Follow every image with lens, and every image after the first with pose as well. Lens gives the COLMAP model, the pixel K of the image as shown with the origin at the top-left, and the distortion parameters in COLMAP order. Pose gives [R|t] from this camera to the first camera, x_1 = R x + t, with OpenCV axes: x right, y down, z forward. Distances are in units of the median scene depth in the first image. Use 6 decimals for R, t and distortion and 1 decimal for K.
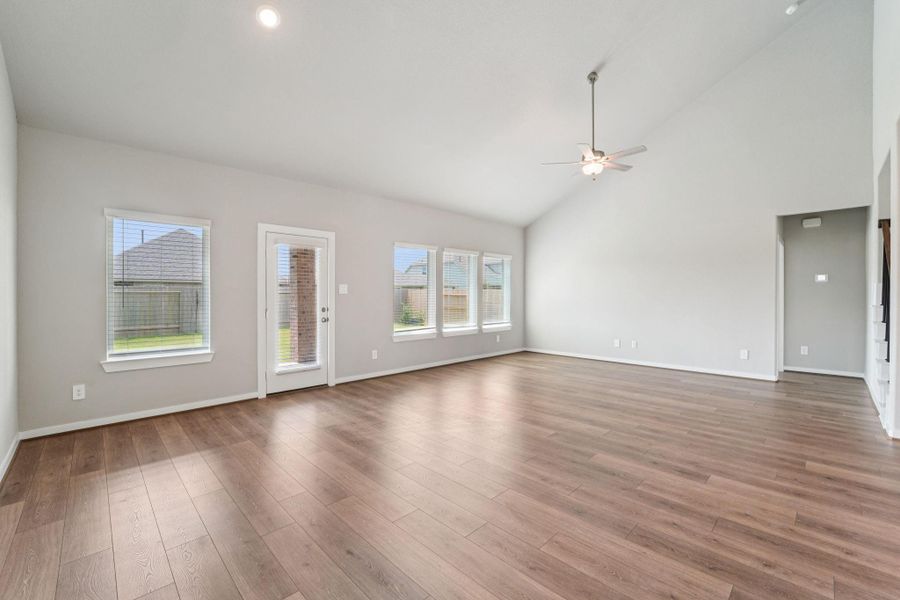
lens RADIAL K [[376.0, 0, 448.7], [0, 376.0, 285.5], [0, 0, 1]] dist [-0.017055, 0.000860]
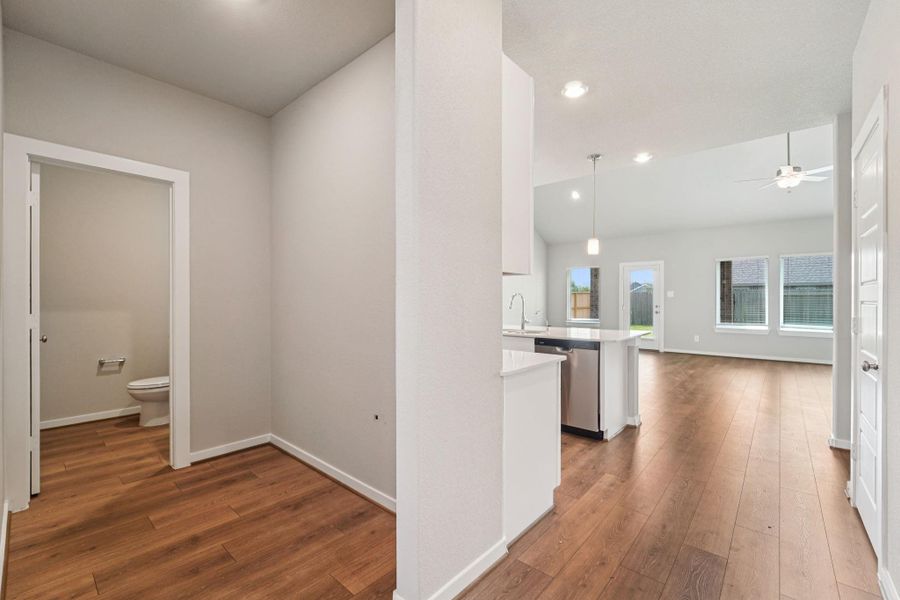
lens RADIAL K [[376.0, 0, 447.2], [0, 376.0, 306.9], [0, 0, 1]] dist [-0.017055, 0.000860]
pose [[0.072645, 0.018992, -0.997177, 1.322676], [0.028797, 0.999362, 0.021132, 0.003500], [0.996942, -0.030251, 0.072052, -0.070964]]
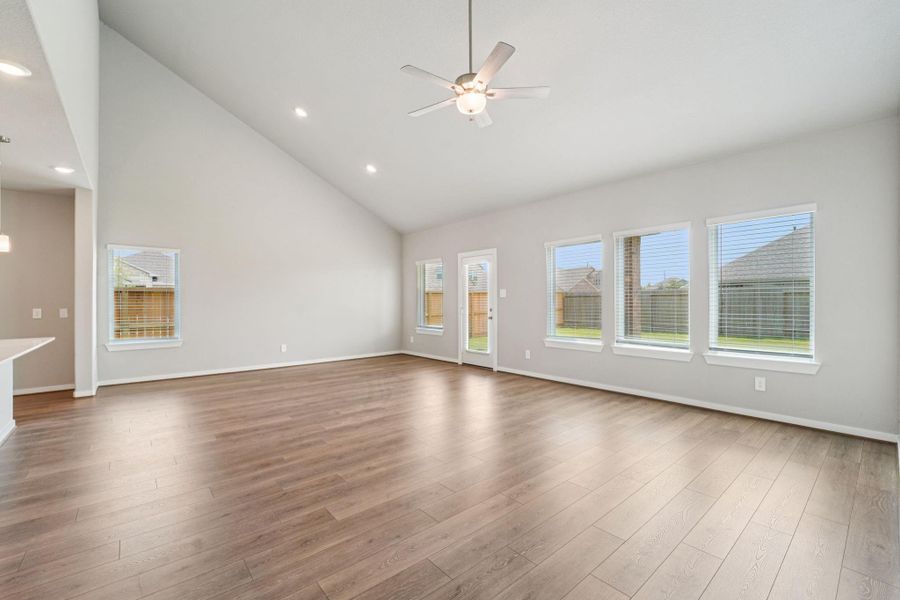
lens RADIAL K [[376.0, 0, 444.9], [0, 376.0, 296.2], [0, 0, 1]] dist [-0.017055, 0.000860]
pose [[-0.074697, -0.008282, -0.997172, 0.984048], [0.037659, 0.999229, -0.011120, 0.027153], [0.996495, -0.038383, -0.074328, 0.963014]]
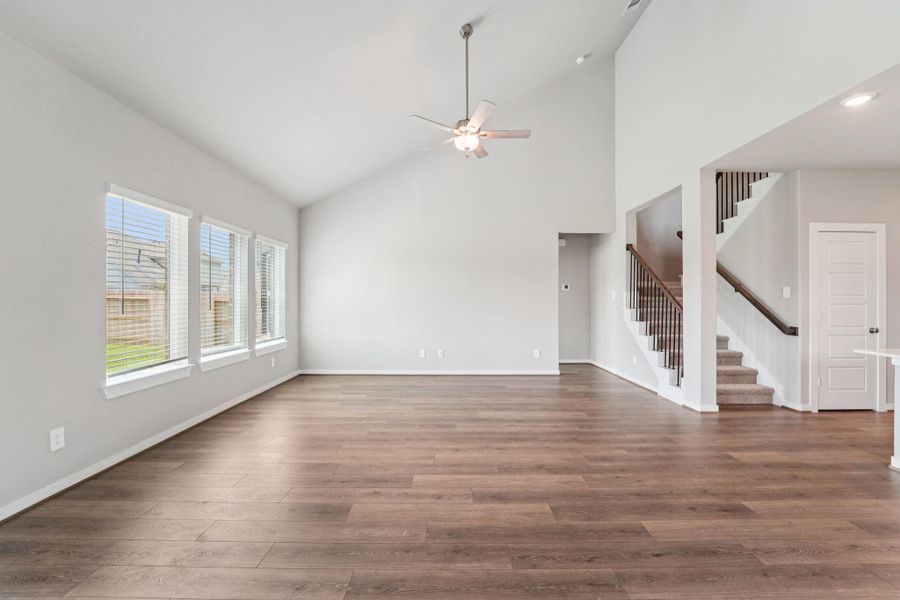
lens RADIAL K [[376.0, 0, 451.3], [0, 376.0, 297.3], [0, 0, 1]] dist [-0.017055, 0.000860]
pose [[0.694646, 0.009453, 0.719289, -0.212321], [-0.023103, 0.999691, 0.009173, 0.013150], [-0.718980, -0.022990, 0.694650, 0.450390]]
